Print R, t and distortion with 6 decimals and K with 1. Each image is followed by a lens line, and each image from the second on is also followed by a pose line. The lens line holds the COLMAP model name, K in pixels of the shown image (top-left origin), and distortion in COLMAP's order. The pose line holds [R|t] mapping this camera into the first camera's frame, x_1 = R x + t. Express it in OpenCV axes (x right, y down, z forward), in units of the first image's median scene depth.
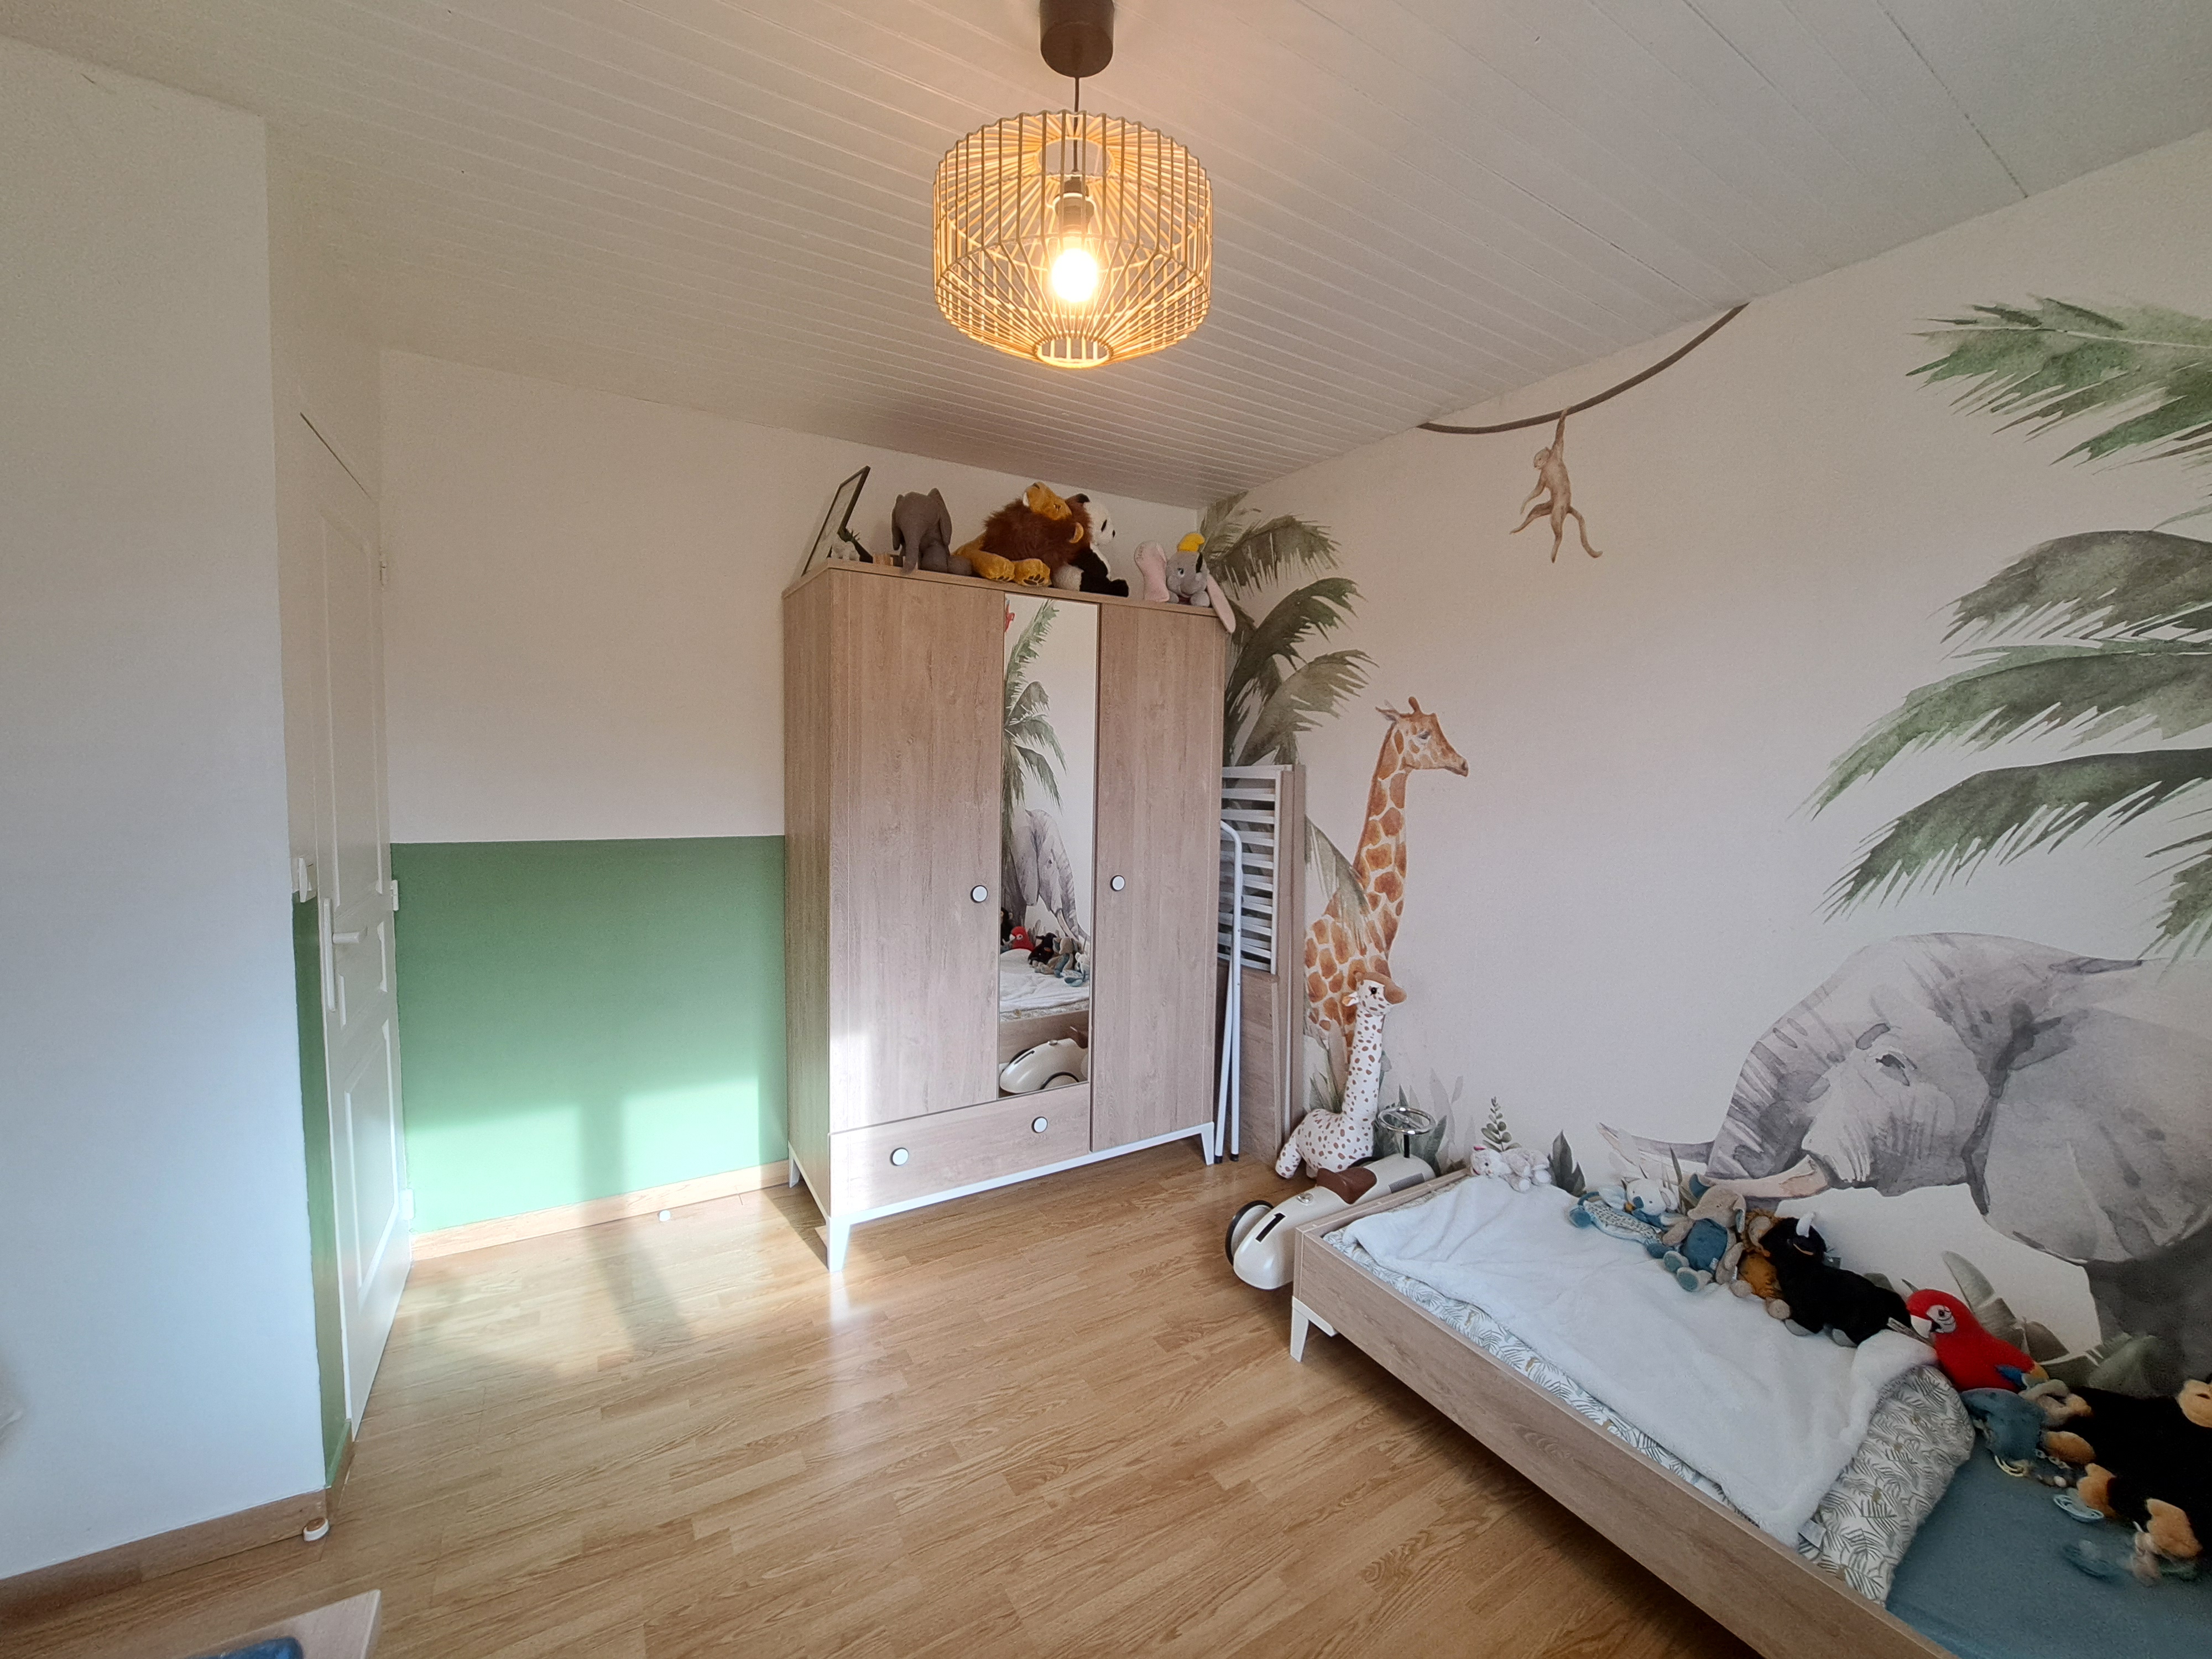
lens RADIAL K [[869.4, 0, 1107.9], [0, 869.4, 827.0], [0, 0, 1]] dist [-0.023338, -0.000792]
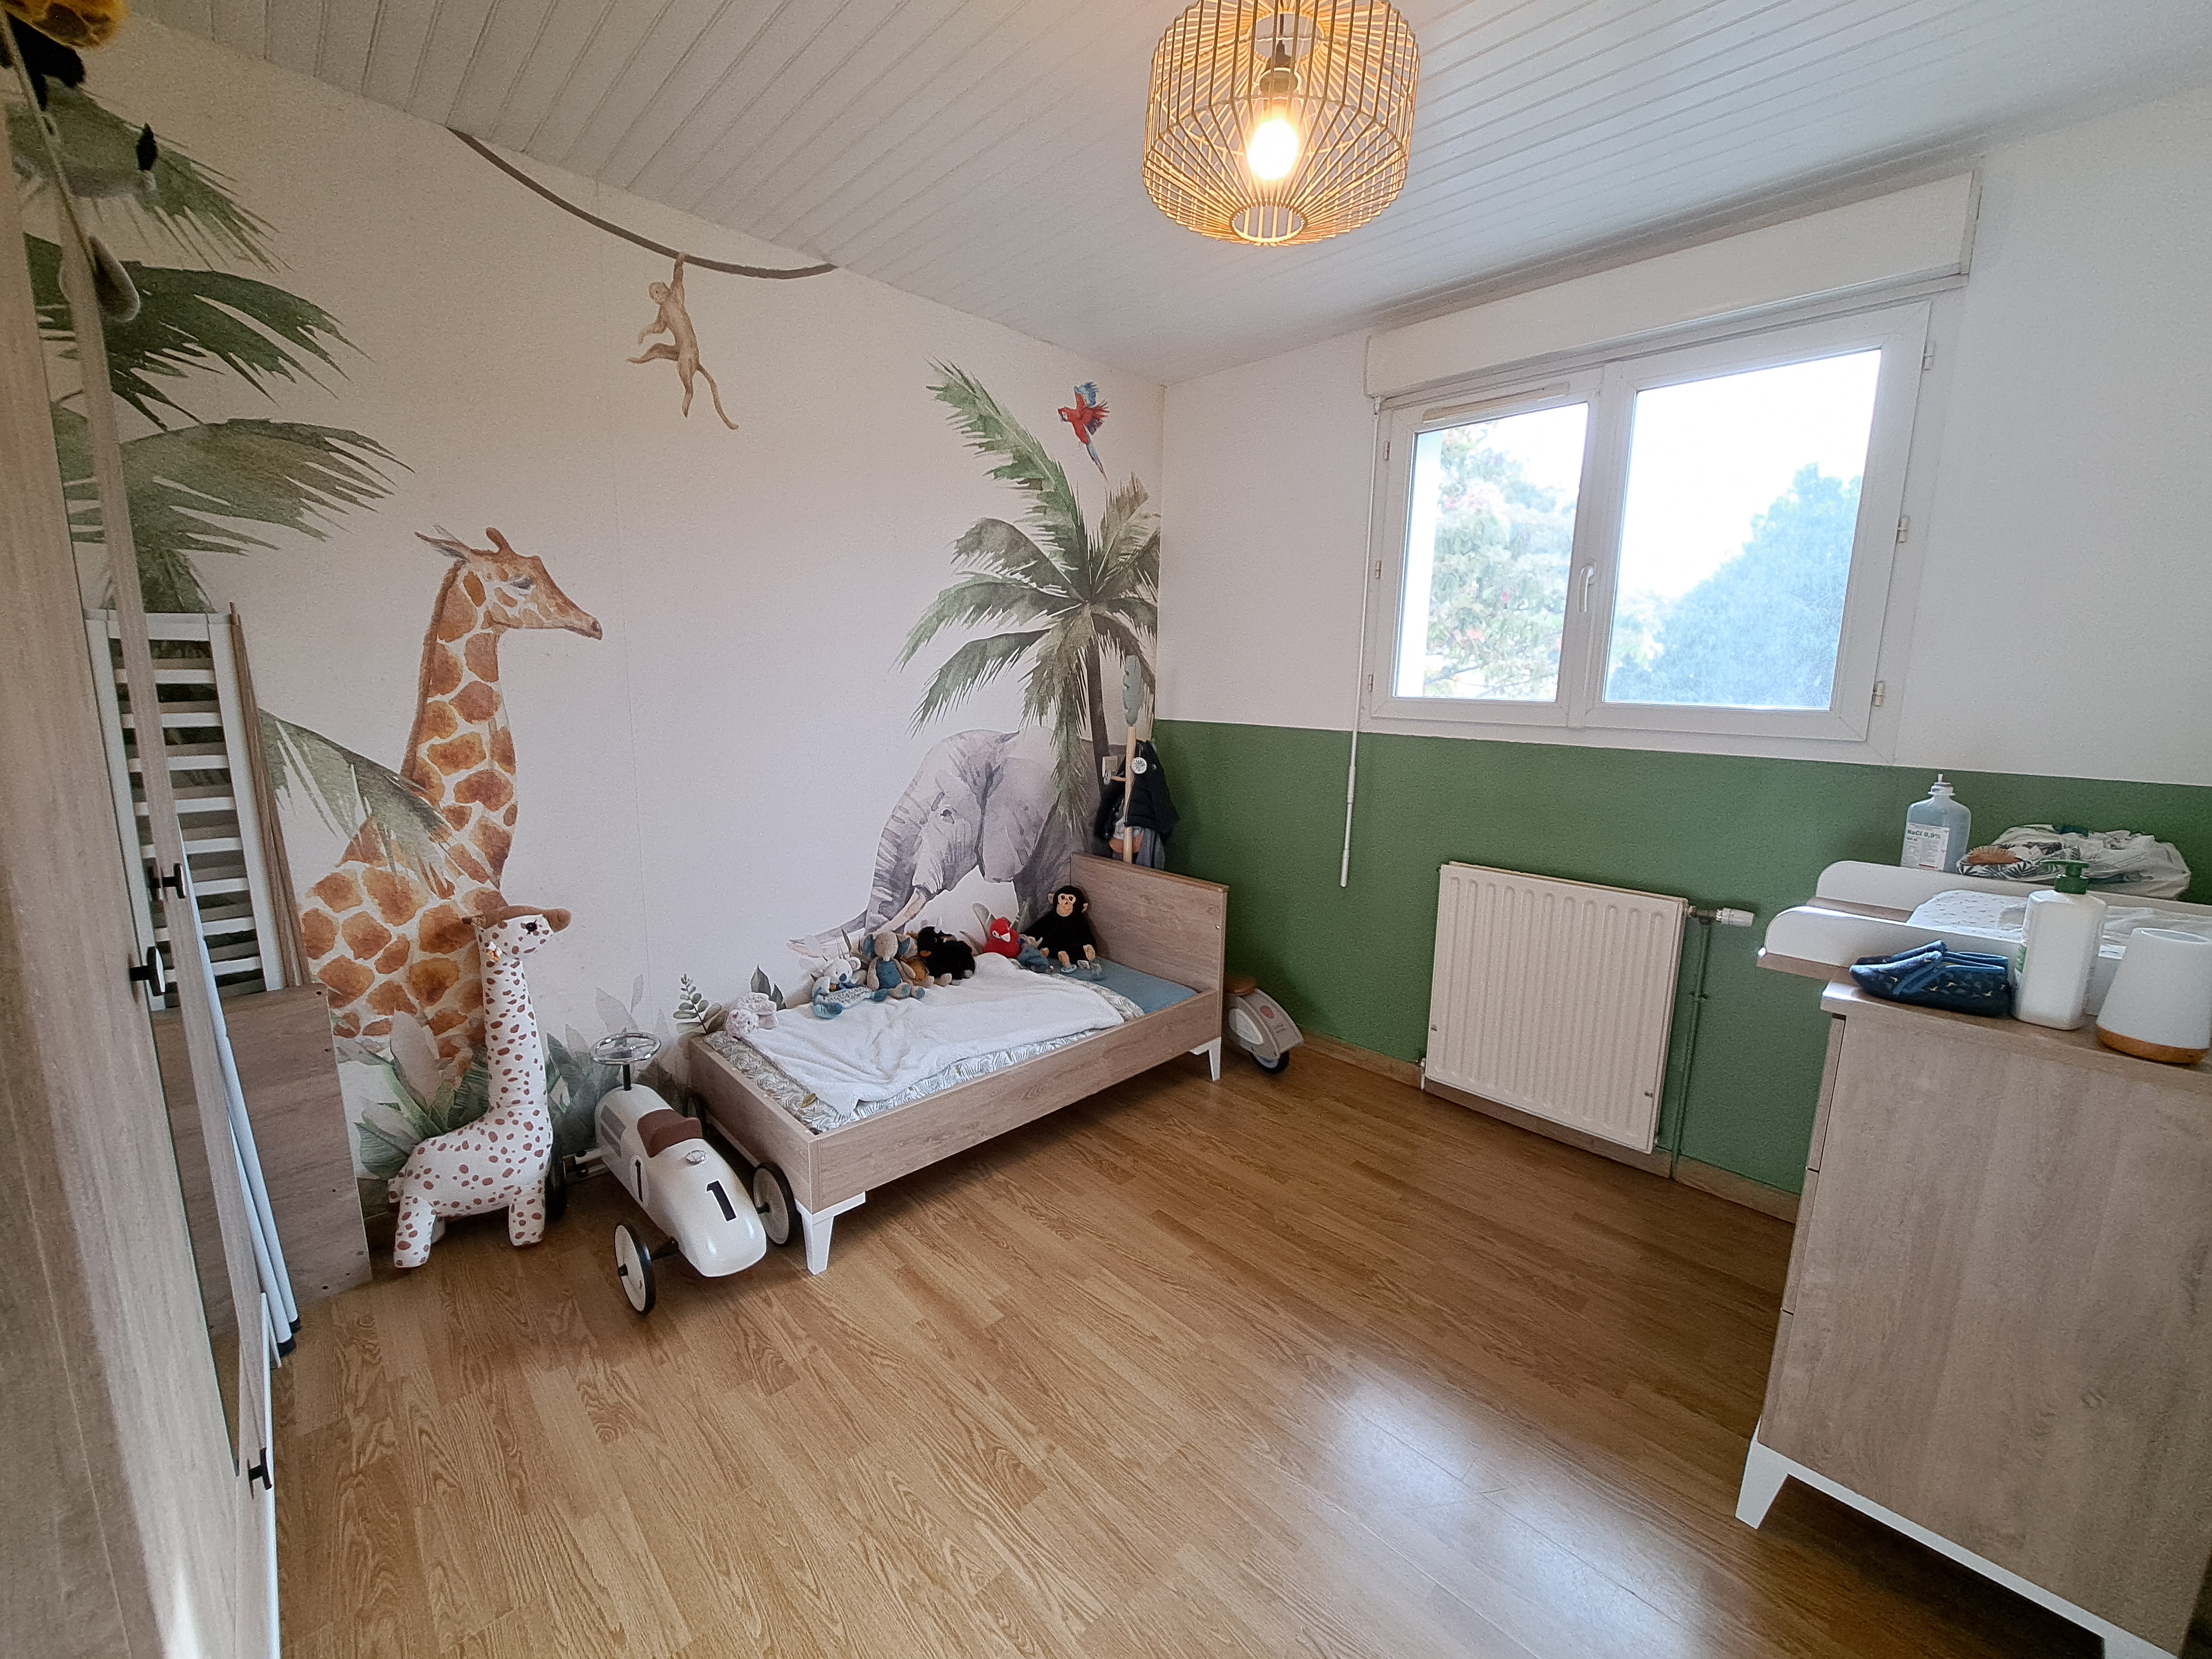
lens RADIAL K [[869.4, 0, 1106.1], [0, 869.4, 827.6], [0, 0, 1]] dist [-0.023338, -0.000792]
pose [[-0.243236, -0.192385, 0.950697, -0.616103], [0.046453, 0.976698, 0.209532, -0.035288], [-0.968854, 0.095128, -0.228631, 0.814094]]
